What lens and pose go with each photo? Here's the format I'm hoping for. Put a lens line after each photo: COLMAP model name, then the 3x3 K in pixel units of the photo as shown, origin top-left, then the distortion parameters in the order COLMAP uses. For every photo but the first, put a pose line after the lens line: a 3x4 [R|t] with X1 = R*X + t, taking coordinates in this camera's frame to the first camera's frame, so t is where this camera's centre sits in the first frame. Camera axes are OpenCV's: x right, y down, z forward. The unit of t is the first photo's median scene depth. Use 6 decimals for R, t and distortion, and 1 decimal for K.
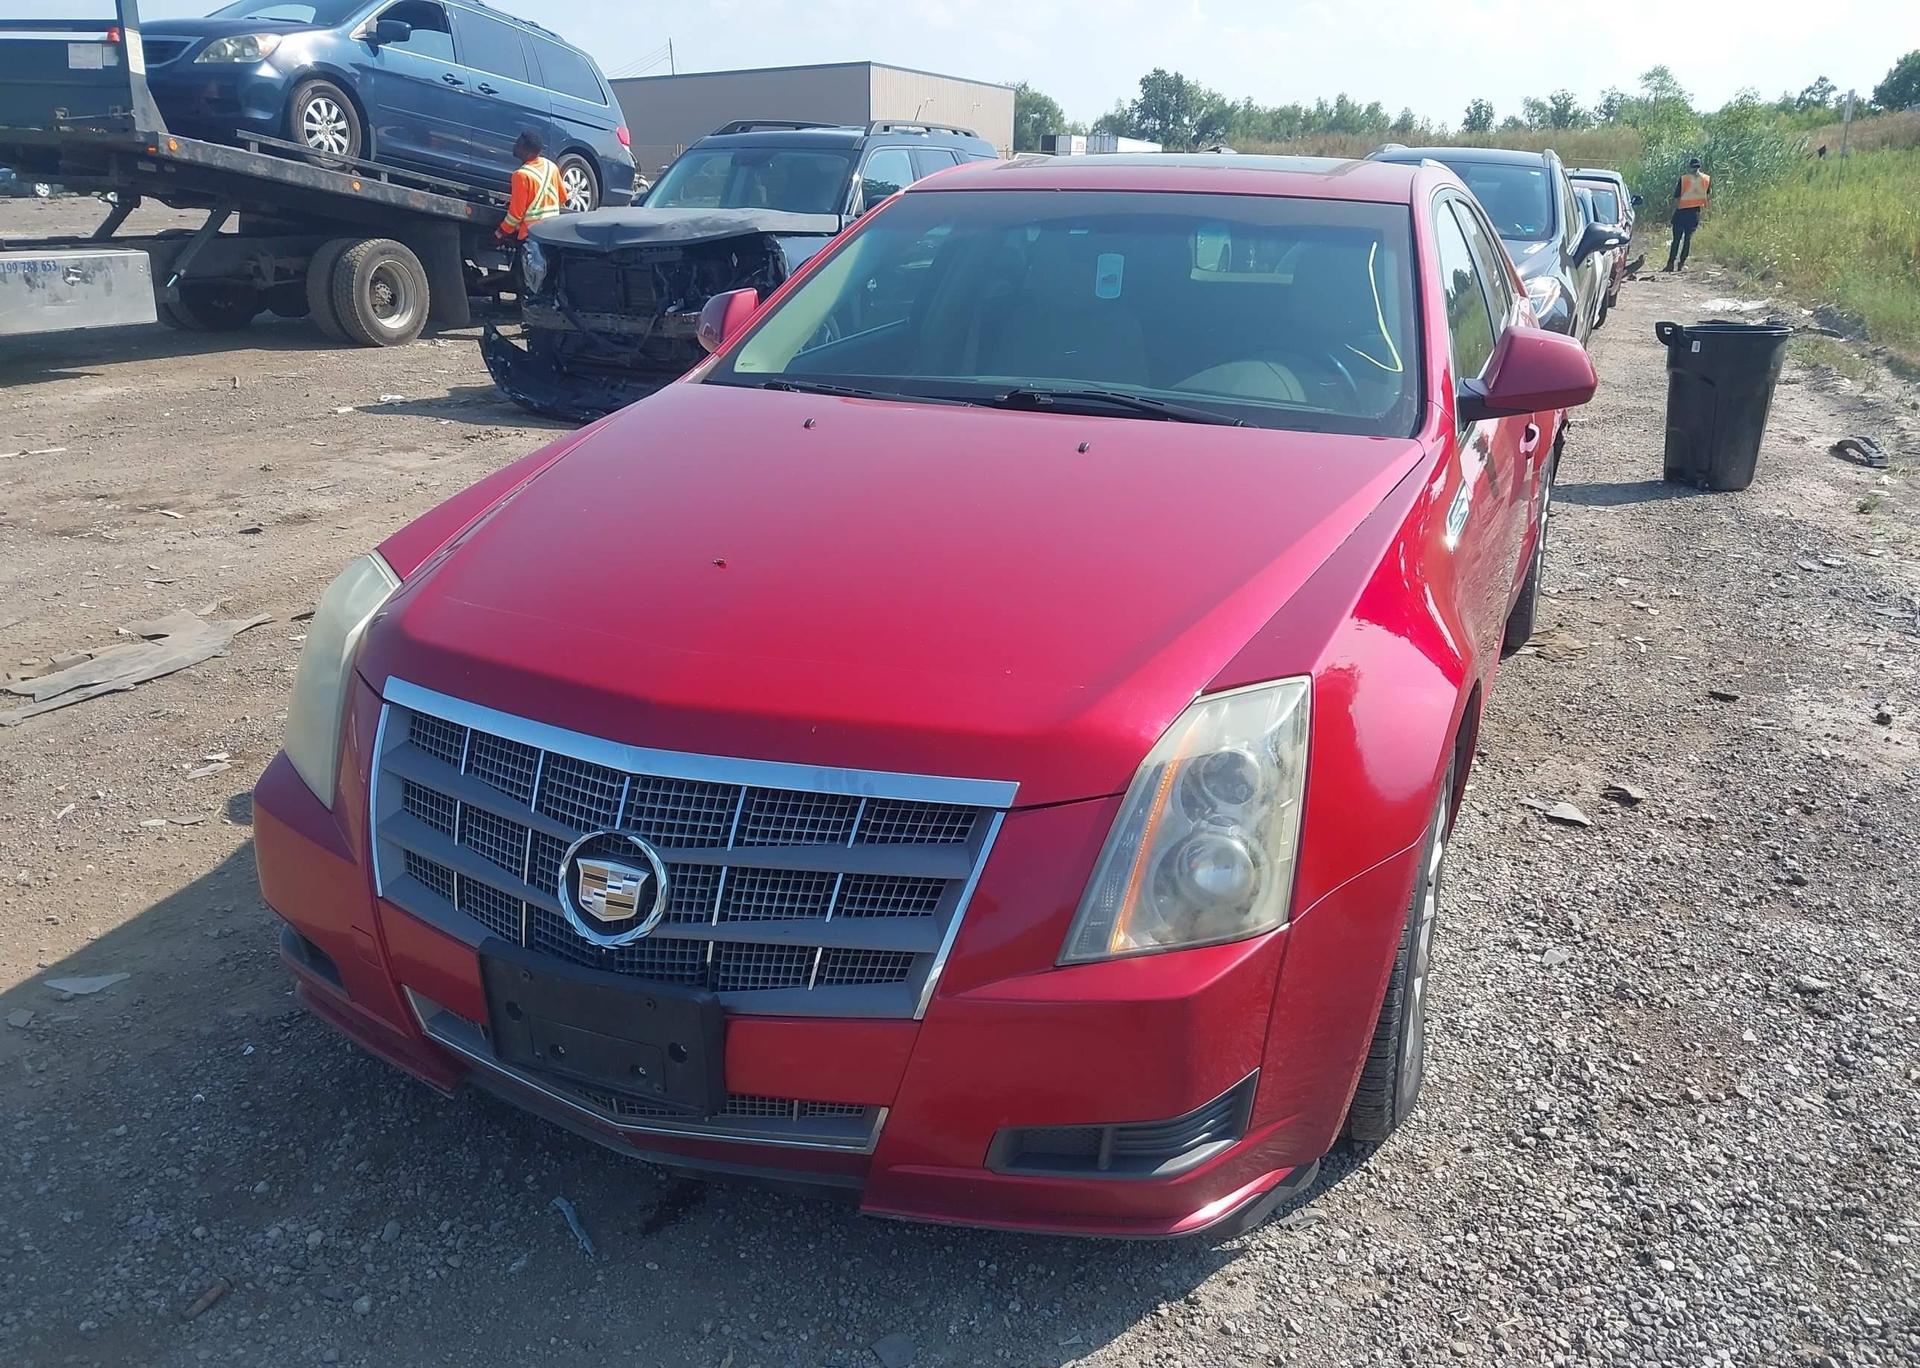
lens RADIAL K [[1544.7, 0, 954.2], [0, 1544.7, 678.3], [0, 0, 1]] dist [0.029268, -0.039642]
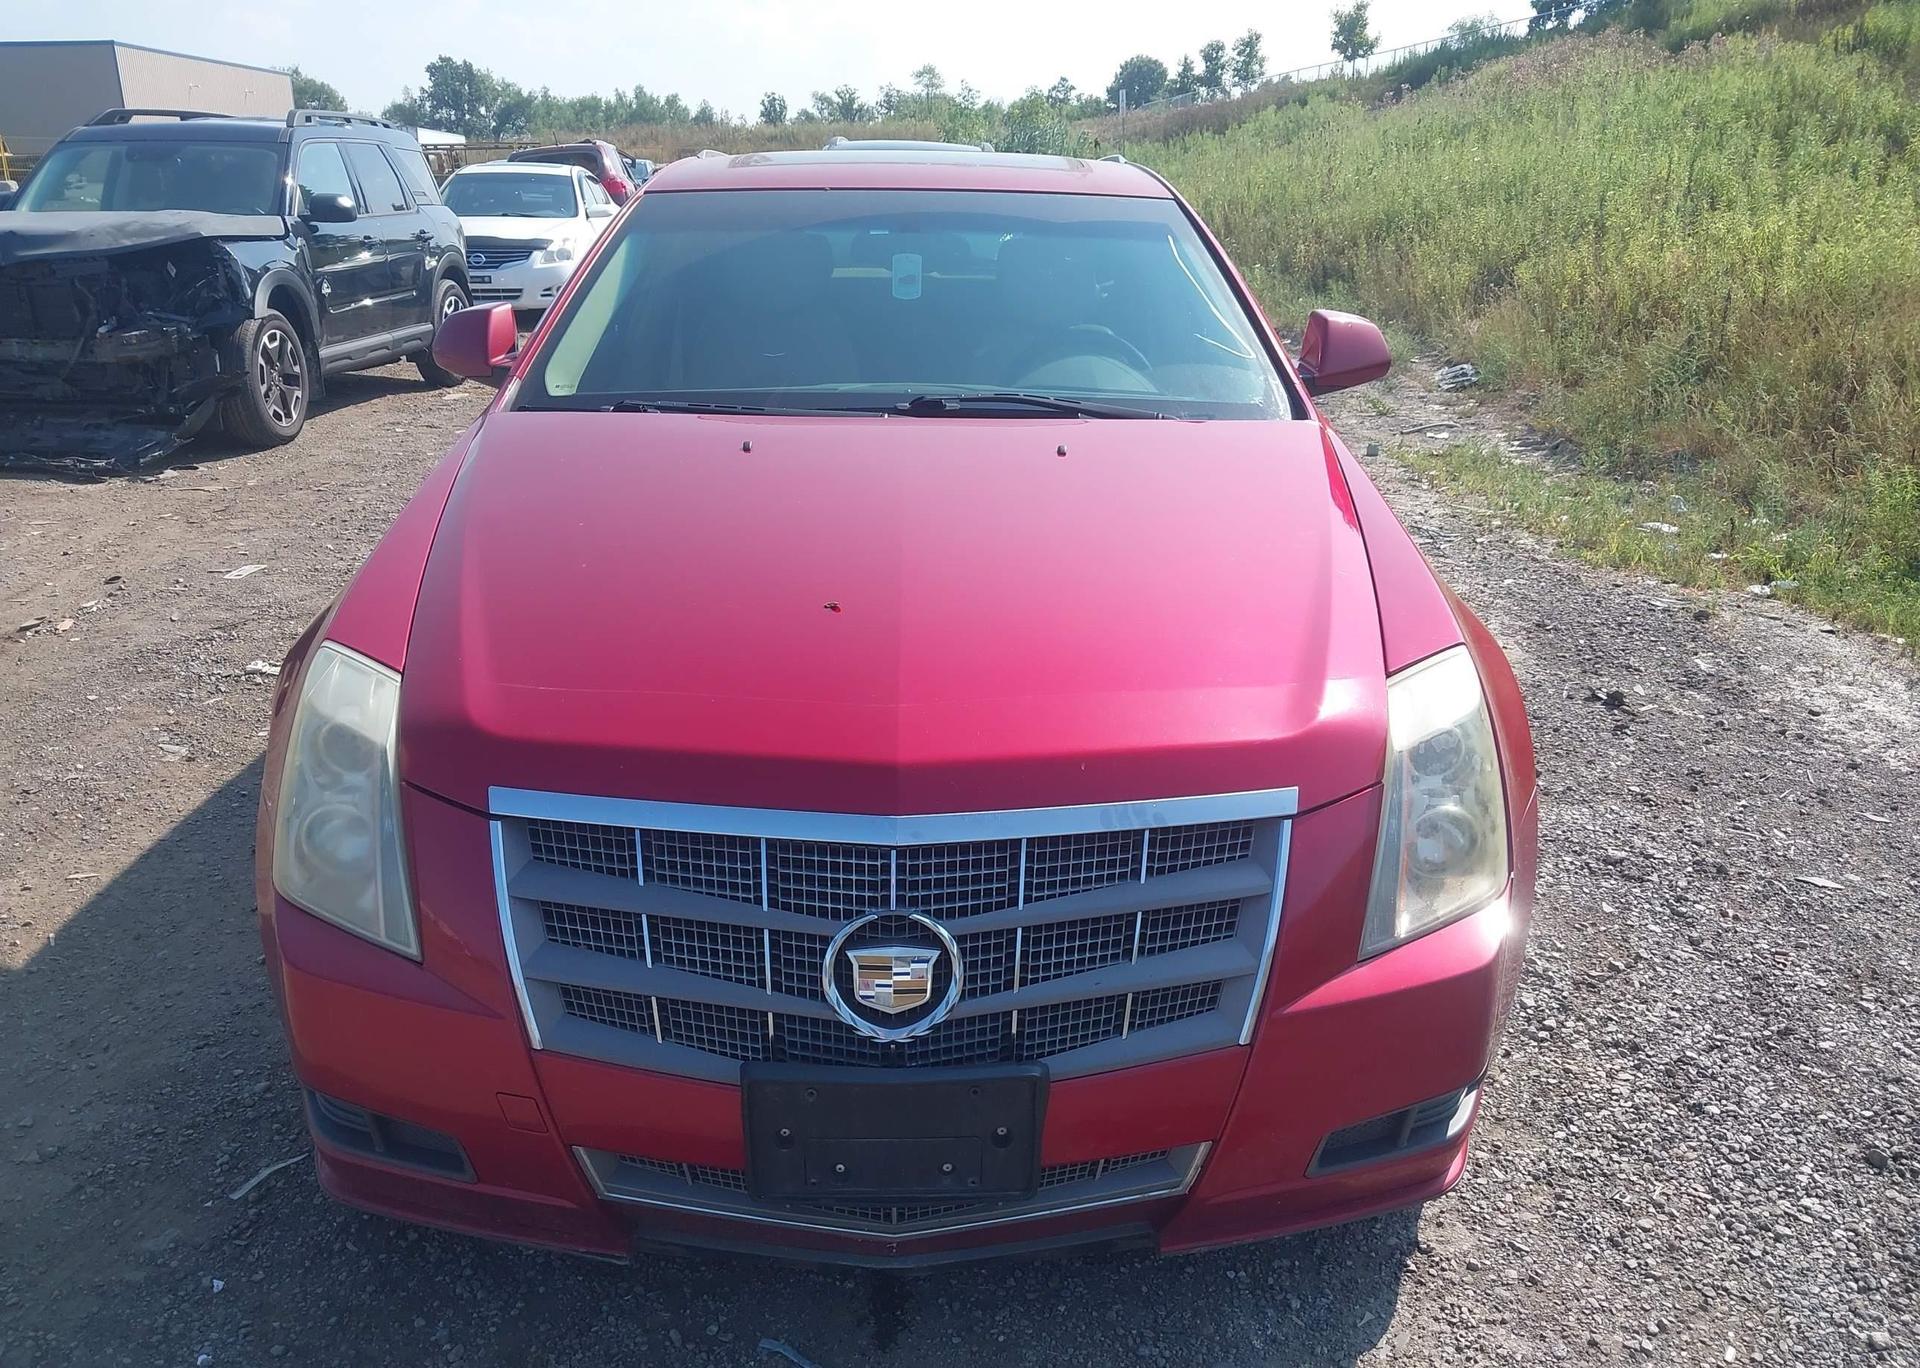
lens RADIAL K [[1544.7, 0, 953.3], [0, 1544.7, 683.9], [0, 0, 1]] dist [0.029268, -0.039642]
pose [[0.913374, -0.134989, 0.384092, -0.437183], [0.131841, 0.990665, 0.034650, -0.050786], [-0.385184, 0.018990, 0.922644, 0.131027]]
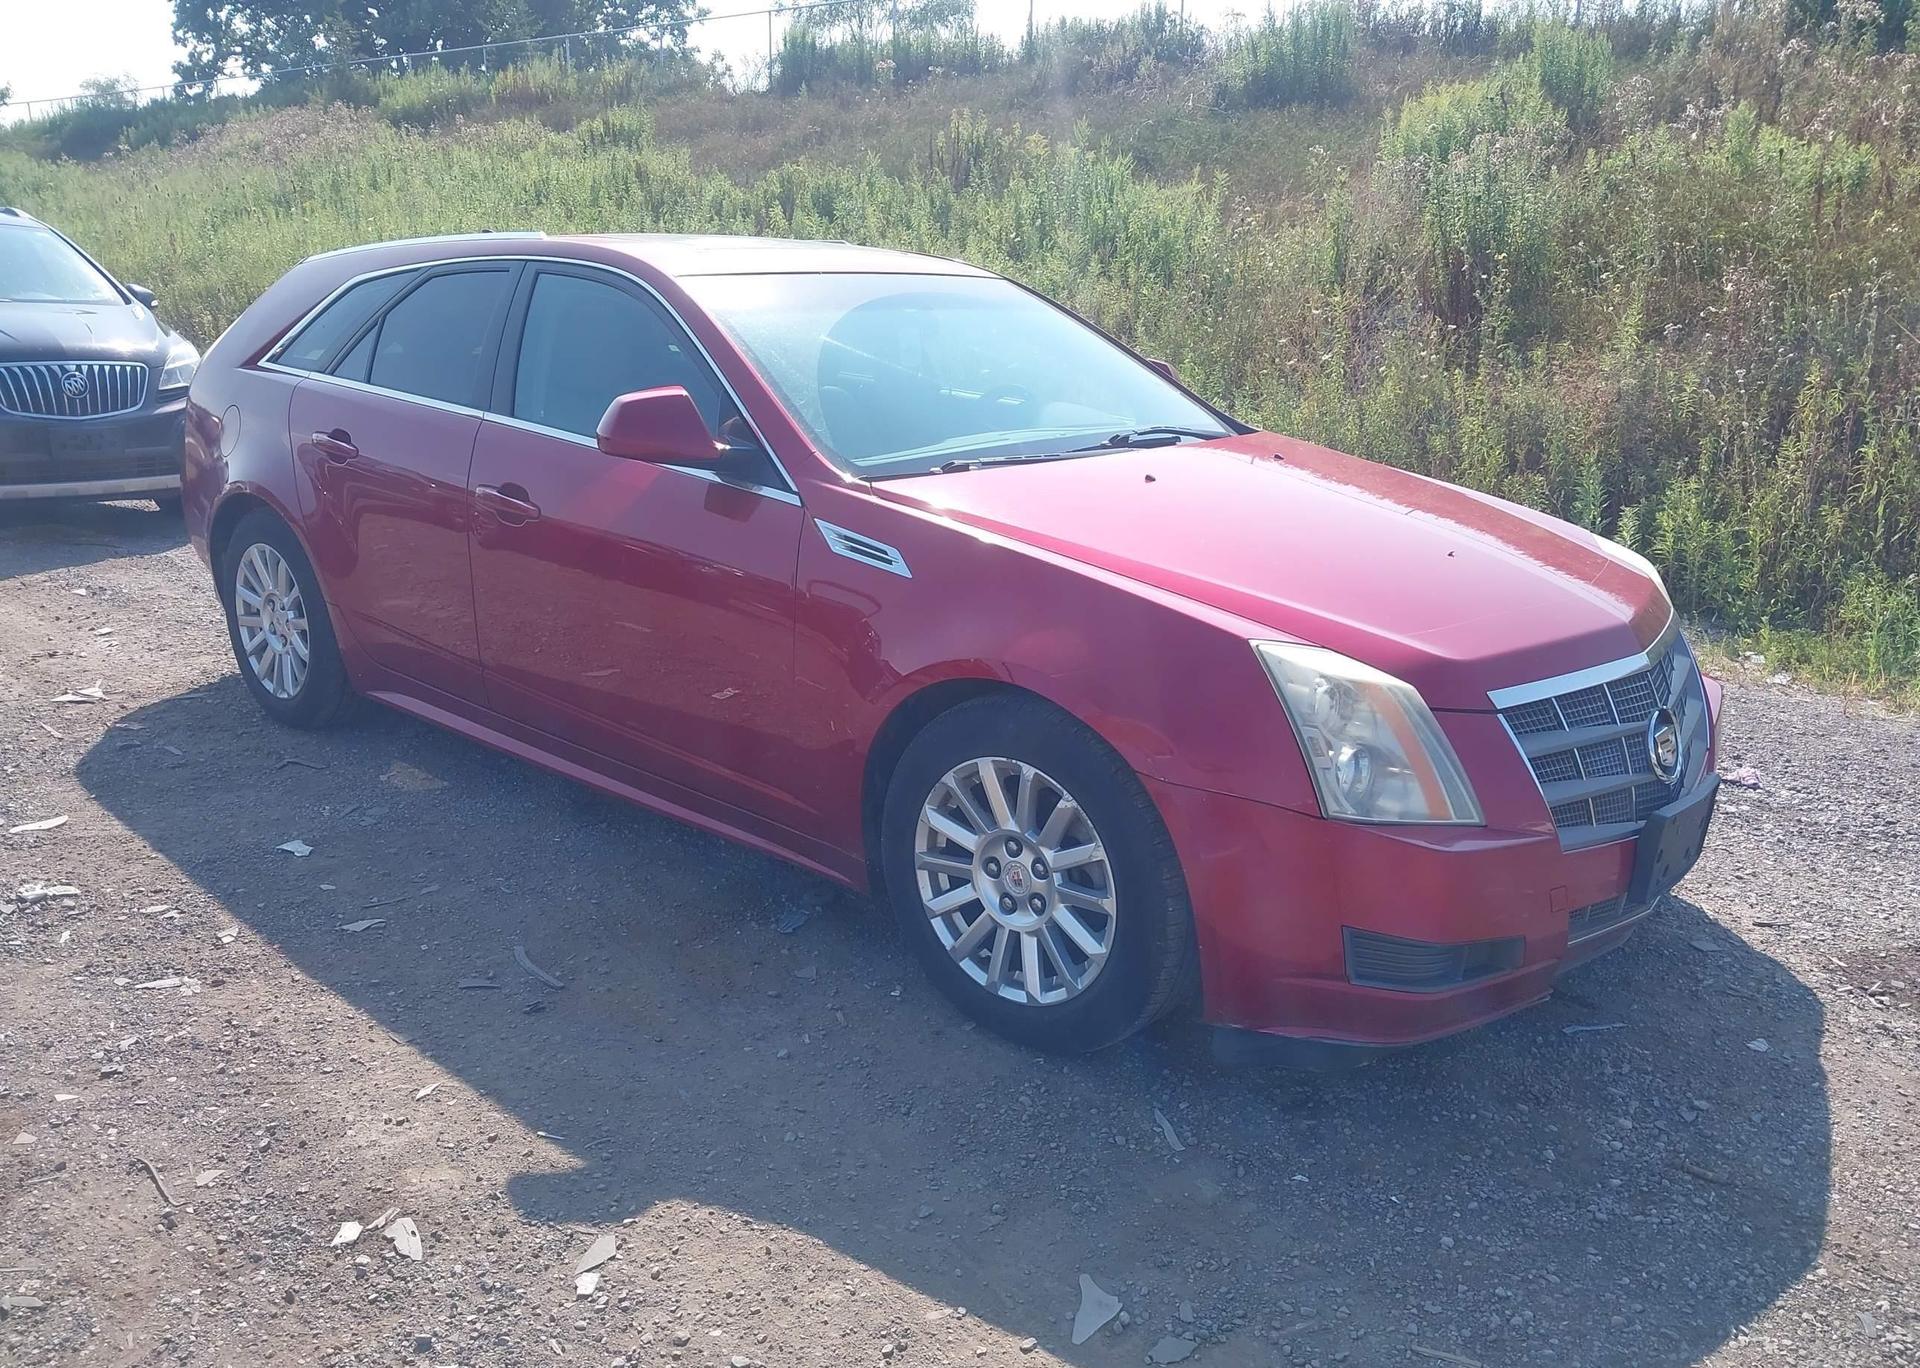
lens RADIAL K [[1544.7, 0, 966.2], [0, 1544.7, 683.0], [0, 0, 1]] dist [0.029268, -0.039642]
pose [[0.328325, -0.264813, 0.906685, -1.537506], [0.287622, 0.942341, 0.171075, -0.321292], [-0.899709, 0.204614, 0.385560, 0.870865]]
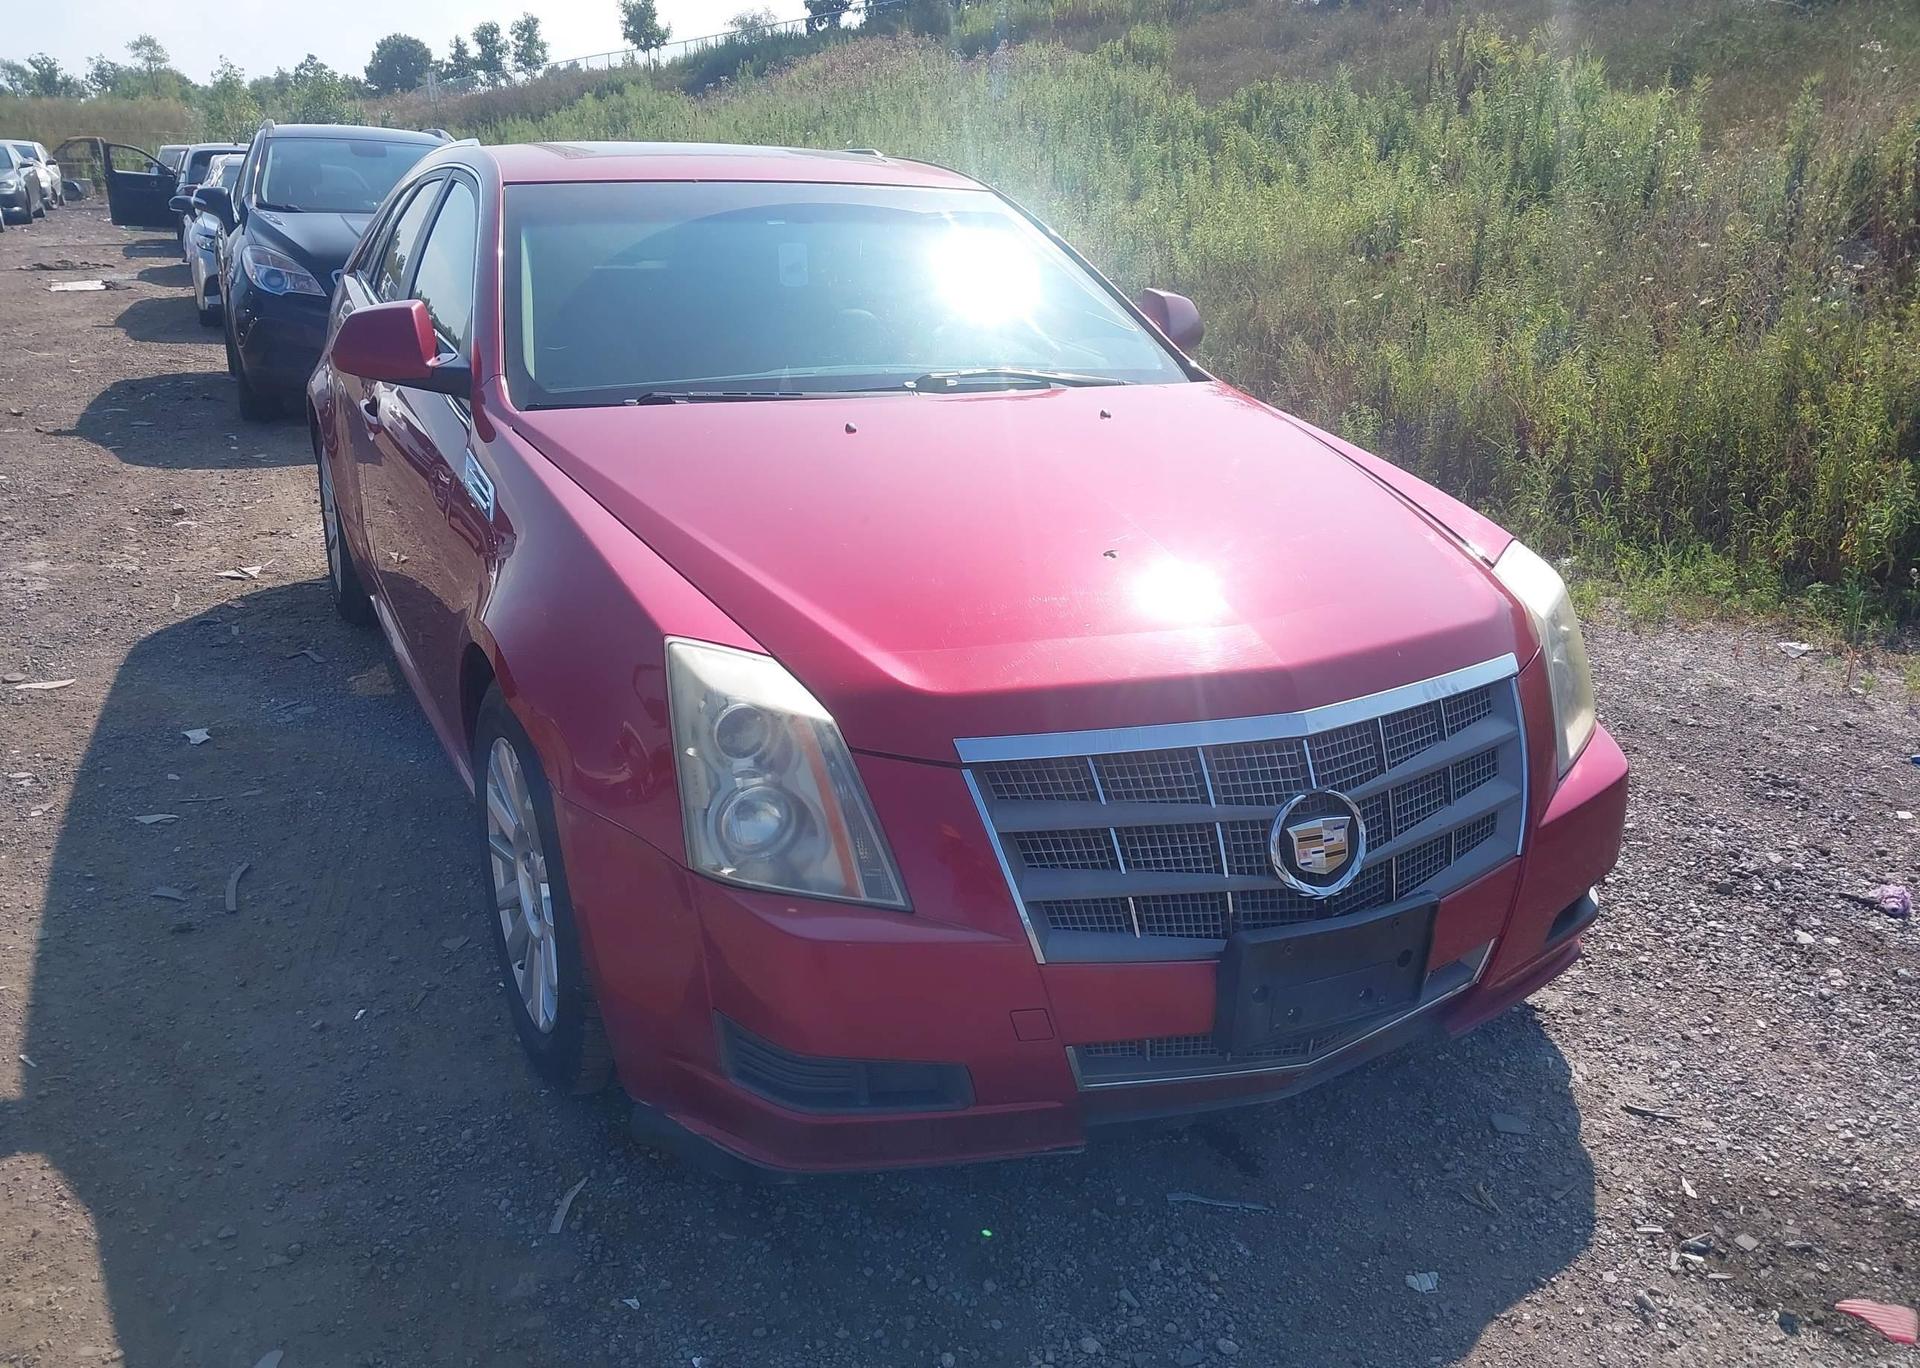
lens RADIAL K [[1544.7, 0, 954.4], [0, 1544.7, 699.2], [0, 0, 1]] dist [0.029268, -0.039642]
pose [[0.654644, -0.248659, 0.713870, -0.968239], [0.228876, 0.965224, 0.126326, -0.133361], [-0.720457, 0.080689, 0.688790, 0.367462]]
